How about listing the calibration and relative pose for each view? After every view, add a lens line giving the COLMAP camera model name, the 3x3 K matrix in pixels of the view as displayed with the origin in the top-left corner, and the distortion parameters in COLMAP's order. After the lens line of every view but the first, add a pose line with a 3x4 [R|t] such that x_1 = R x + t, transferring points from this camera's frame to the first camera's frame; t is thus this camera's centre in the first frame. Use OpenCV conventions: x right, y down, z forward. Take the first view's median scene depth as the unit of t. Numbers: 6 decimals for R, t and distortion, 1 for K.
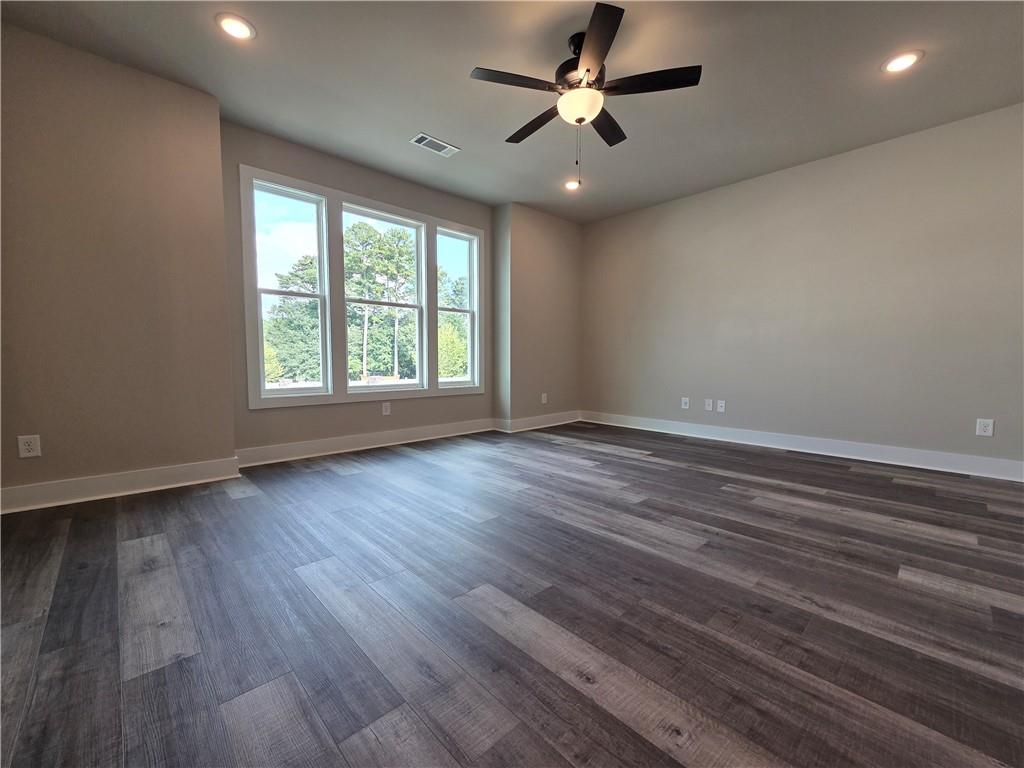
lens RADIAL K [[420.6, 0, 519.6], [0, 420.6, 386.1], [0, 0, 1]] dist [0.003873, -0.000538]
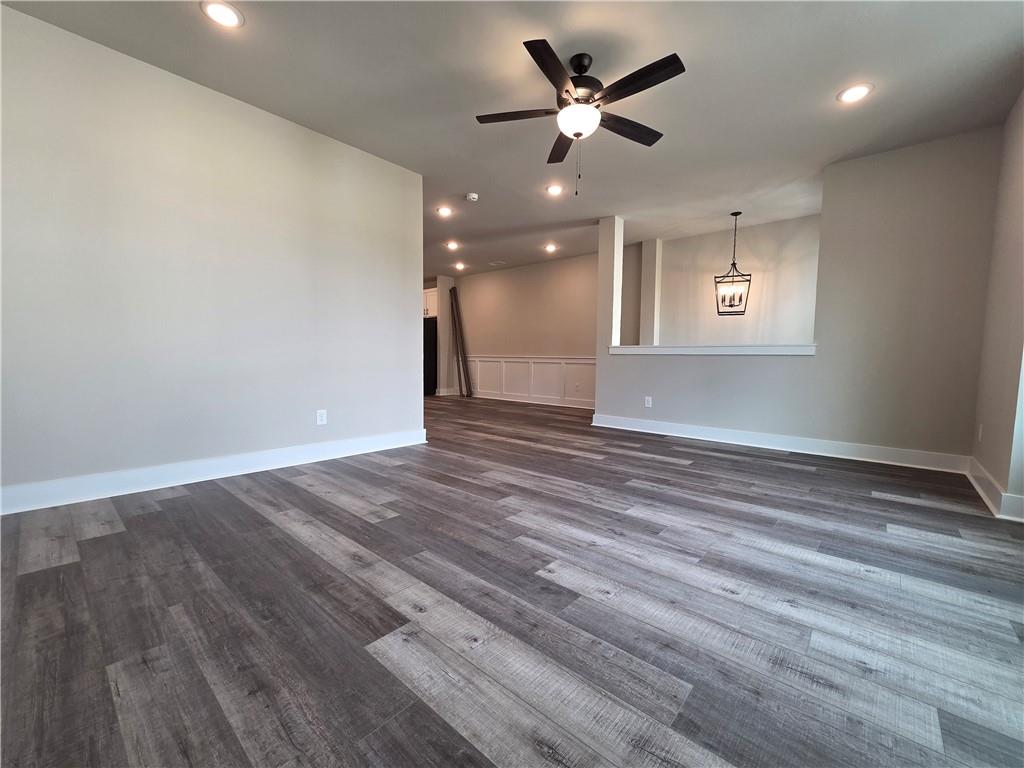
lens RADIAL K [[420.6, 0, 514.8], [0, 420.6, 385.8], [0, 0, 1]] dist [0.003873, -0.000538]
pose [[-0.996797, -0.011492, -0.079147, 0.414820], [-0.021656, 0.991436, 0.128787, -0.151838], [0.076989, 0.130089, -0.988509, 2.331125]]
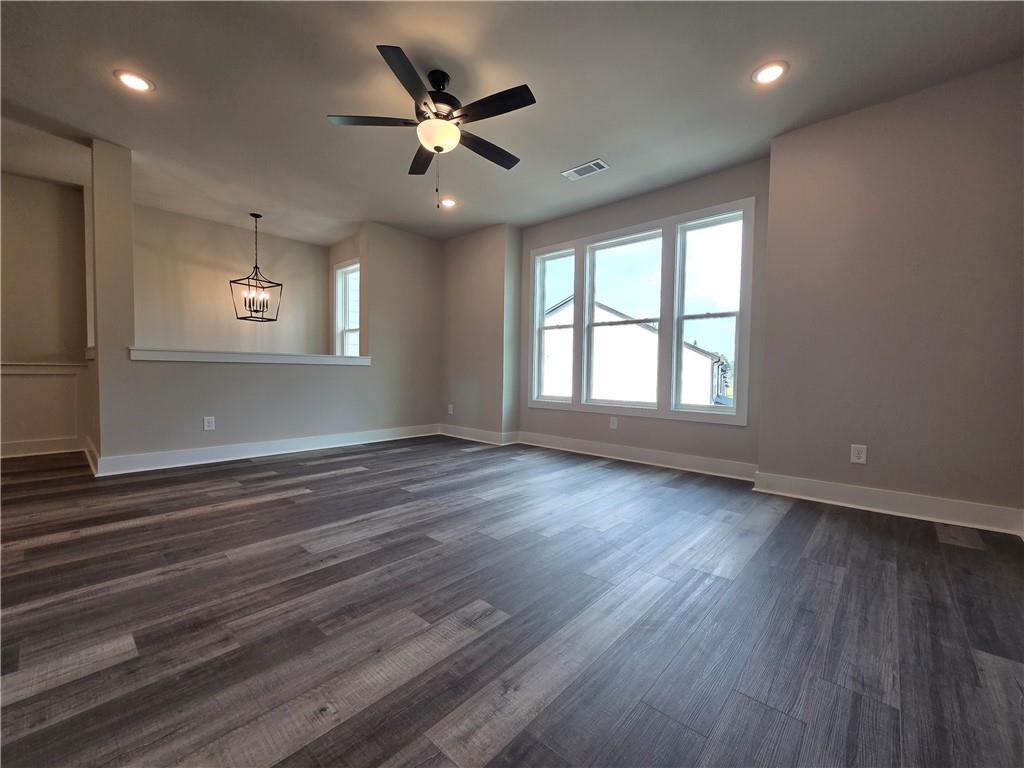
lens RADIAL K [[420.6, 0, 513.1], [0, 420.6, 386.2], [0, 0, 1]] dist [0.003873, -0.000538]
pose [[0.063754, 0.031003, -0.997484, 1.356168], [-0.077396, 0.996661, 0.026030, -0.086131], [0.994960, 0.075541, 0.065940, 1.277735]]
